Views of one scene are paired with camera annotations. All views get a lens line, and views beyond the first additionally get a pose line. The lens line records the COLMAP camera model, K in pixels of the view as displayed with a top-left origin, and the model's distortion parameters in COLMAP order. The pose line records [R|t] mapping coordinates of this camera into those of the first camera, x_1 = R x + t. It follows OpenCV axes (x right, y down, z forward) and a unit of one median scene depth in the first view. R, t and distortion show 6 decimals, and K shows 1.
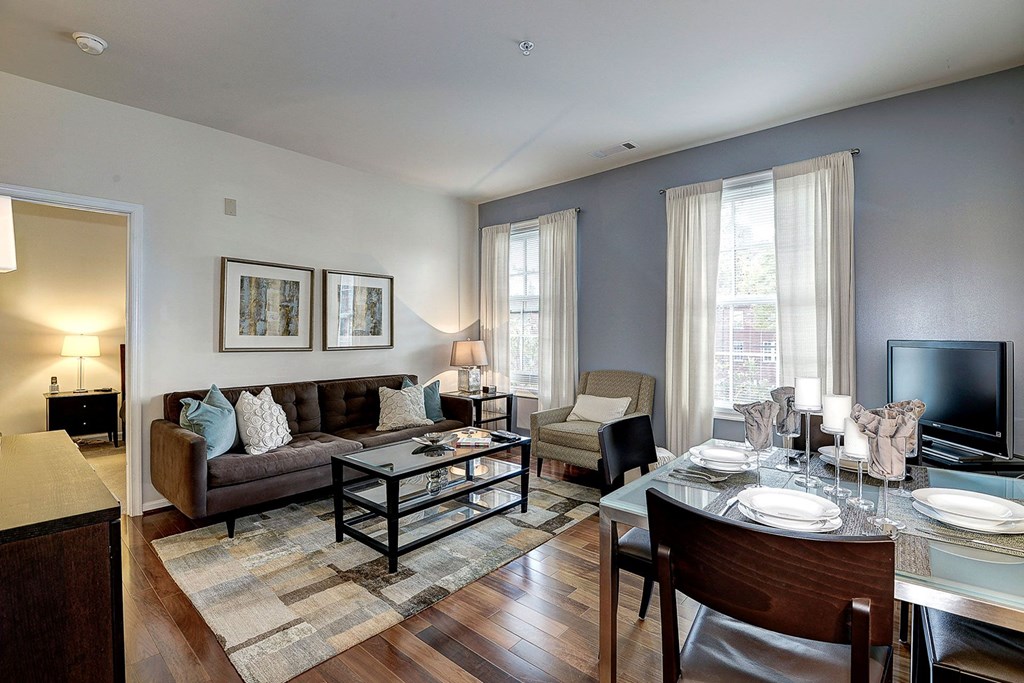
lens RADIAL K [[463.7, 0, 509.2], [0, 463.7, 341.3], [0, 0, 1]] dist [0.001985, -0.009359]
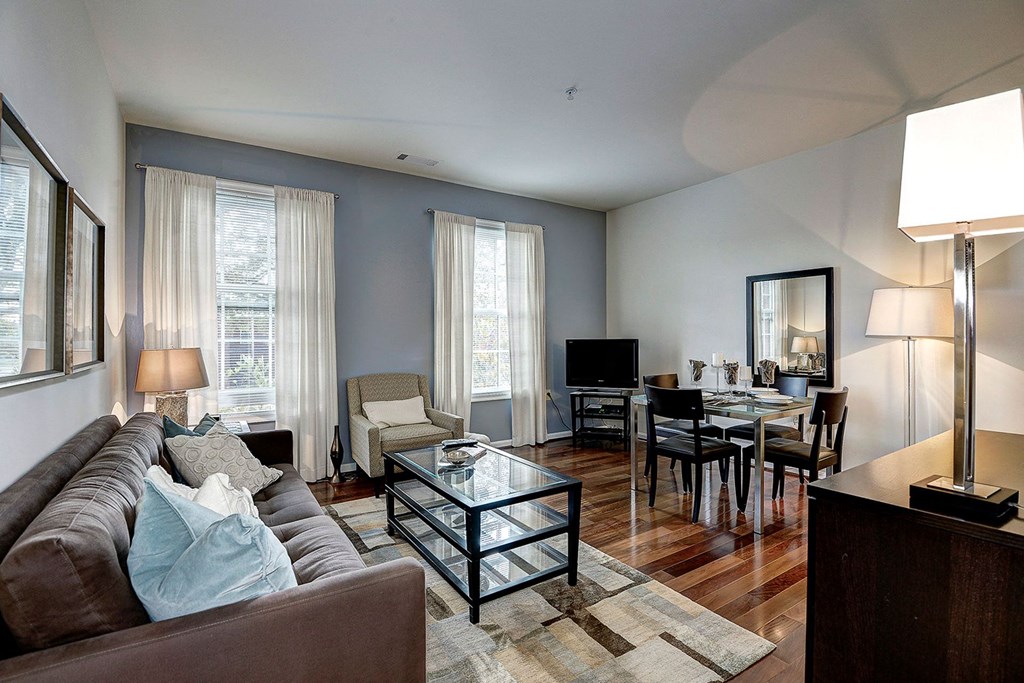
lens RADIAL K [[463.7, 0, 509.2], [0, 463.7, 341.3], [0, 0, 1]] dist [0.001985, -0.009359]
pose [[0.278792, 0.005419, 0.960336, -0.725906], [0.028283, 0.999504, -0.013851, 0.016832], [-0.959935, 0.031022, 0.278500, 0.532090]]
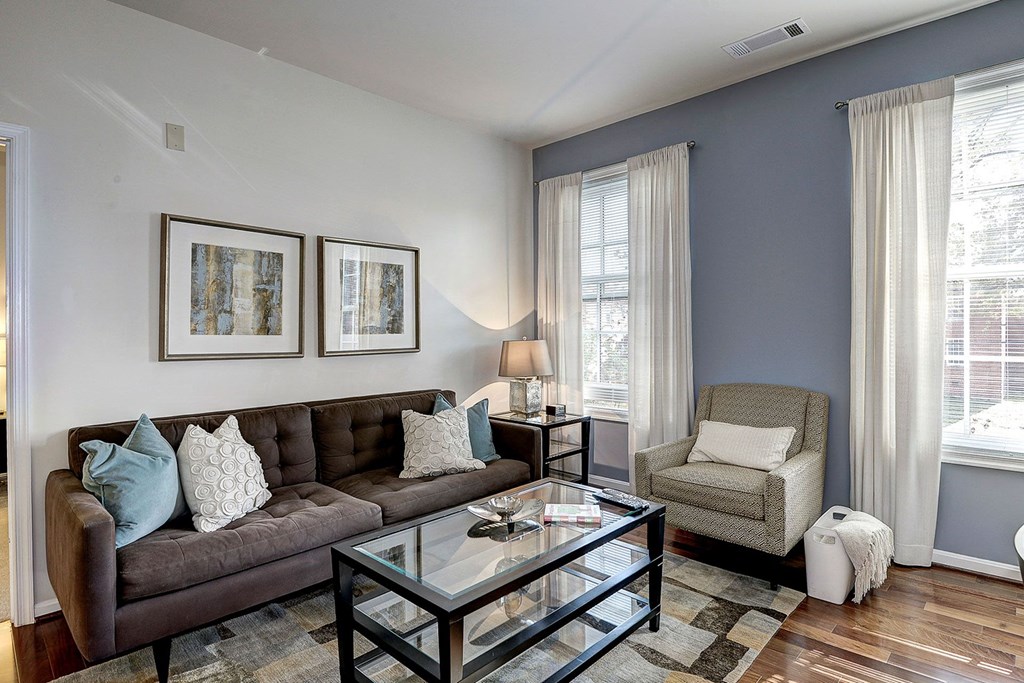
lens RADIAL K [[536.5, 0, 517.0], [0, 536.5, 341.8], [0, 0, 1]] dist [-0.004871, -0.001468]
pose [[0.999386, -0.007123, -0.034312, -0.095936], [0.007264, 0.999966, 0.003981, -0.002612], [0.034283, -0.004228, 0.999403, 0.255580]]
